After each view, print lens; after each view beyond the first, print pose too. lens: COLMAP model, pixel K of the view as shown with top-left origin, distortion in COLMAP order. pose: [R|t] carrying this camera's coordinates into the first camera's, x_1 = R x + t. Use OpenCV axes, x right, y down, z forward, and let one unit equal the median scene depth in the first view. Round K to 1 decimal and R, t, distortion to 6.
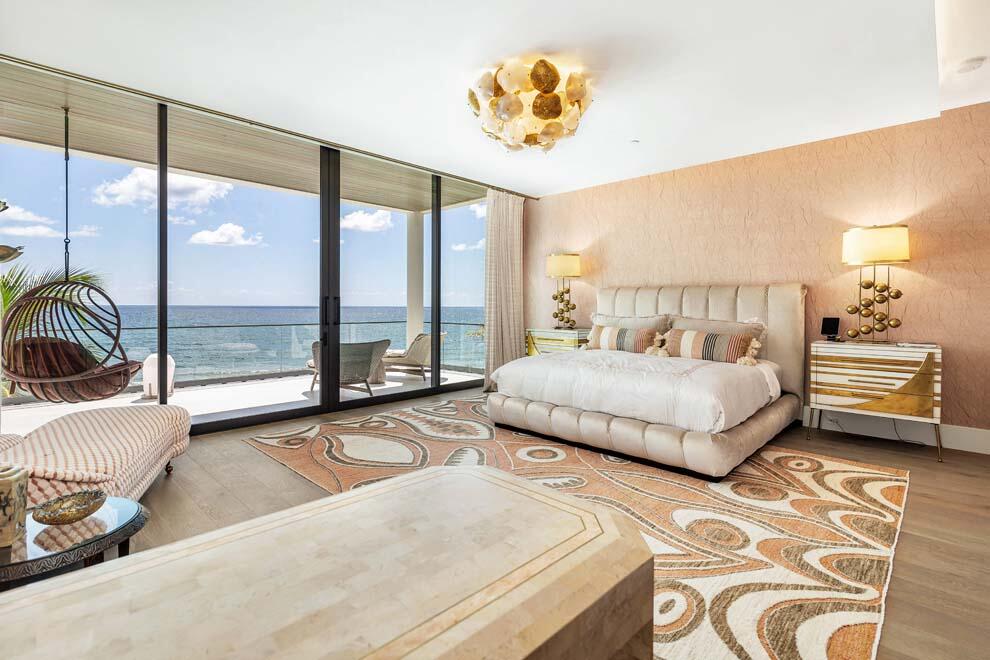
lens RADIAL K [[464.6, 0, 493.2], [0, 464.6, 325.2], [0, 0, 1]] dist [0.021272, -0.000147]
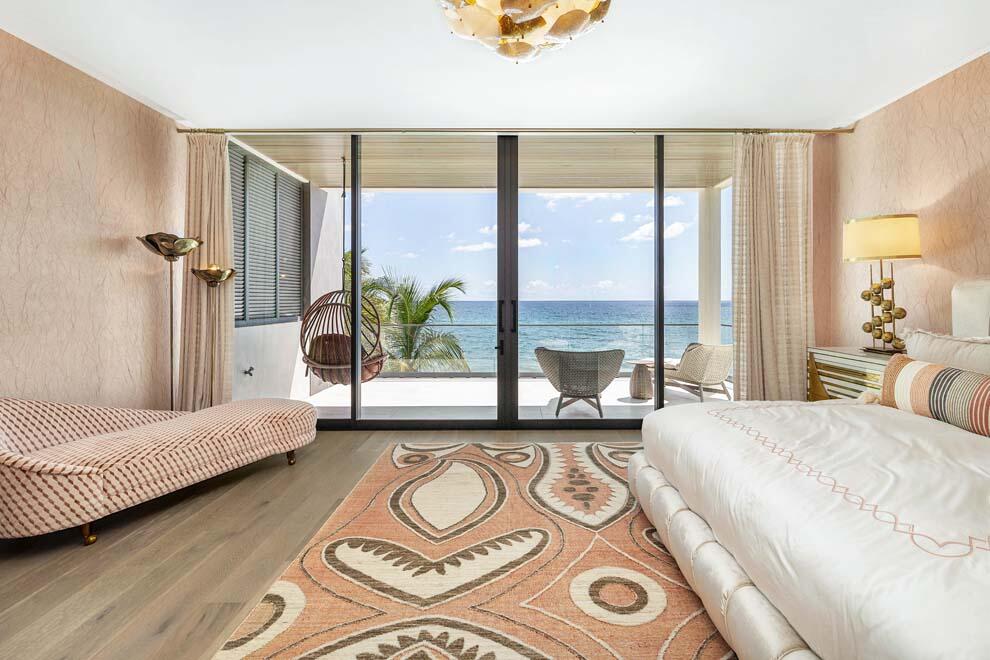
lens RADIAL K [[470.8, 0, 497.0], [0, 470.8, 305.2], [0, 0, 1]] dist [0.023743, 0.000151]
pose [[0.714758, 0.001822, -0.699369, 0.267870], [-0.023955, 0.999474, -0.021878, -0.030721], [0.698961, 0.032390, 0.714425, 0.337770]]
